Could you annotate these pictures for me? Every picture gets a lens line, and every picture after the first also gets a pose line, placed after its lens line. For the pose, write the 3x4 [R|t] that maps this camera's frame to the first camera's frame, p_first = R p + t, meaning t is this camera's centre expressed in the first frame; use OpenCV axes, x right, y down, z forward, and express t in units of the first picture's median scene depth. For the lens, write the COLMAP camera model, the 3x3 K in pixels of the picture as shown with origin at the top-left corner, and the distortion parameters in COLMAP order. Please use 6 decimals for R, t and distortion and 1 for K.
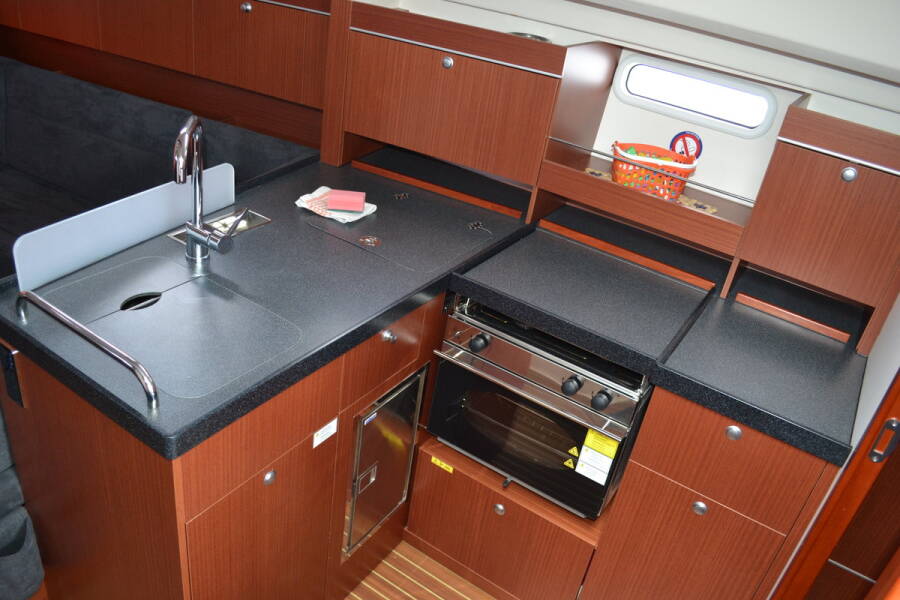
lens RADIAL K [[710.0, 0, 450.0], [0, 710.0, 300.0], [0, 0, 1]] dist [-0.070324, 0.001582]
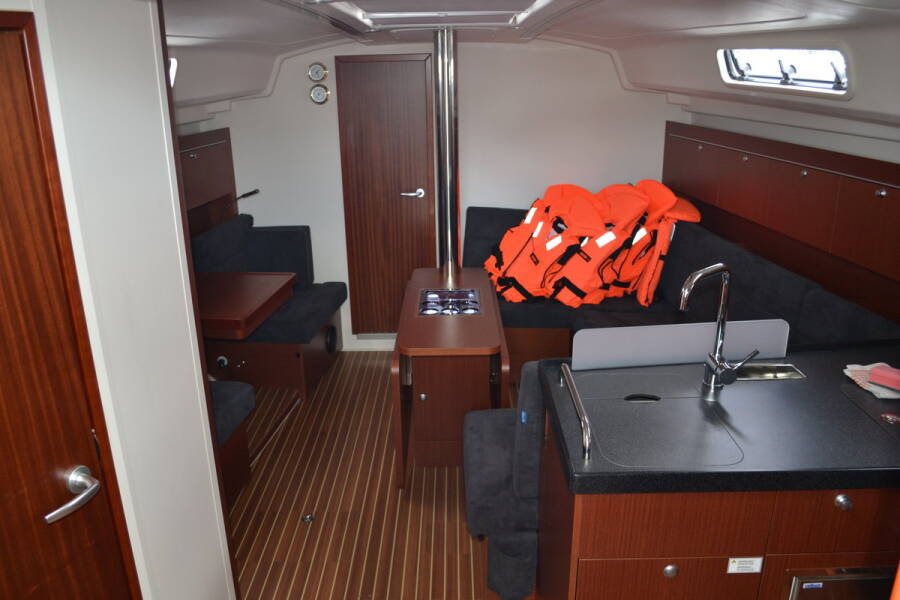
lens RADIAL K [[729.6, 0, 450.0], [0, 729.6, 300.0], [0, 0, 1]] dist [-0.086194, 0.006408]
pose [[0.526995, 0.120902, -0.841225, 0.339279], [-0.344054, 0.935442, -0.081093, 0.046109], [0.777112, 0.332162, 0.534570, -0.014706]]
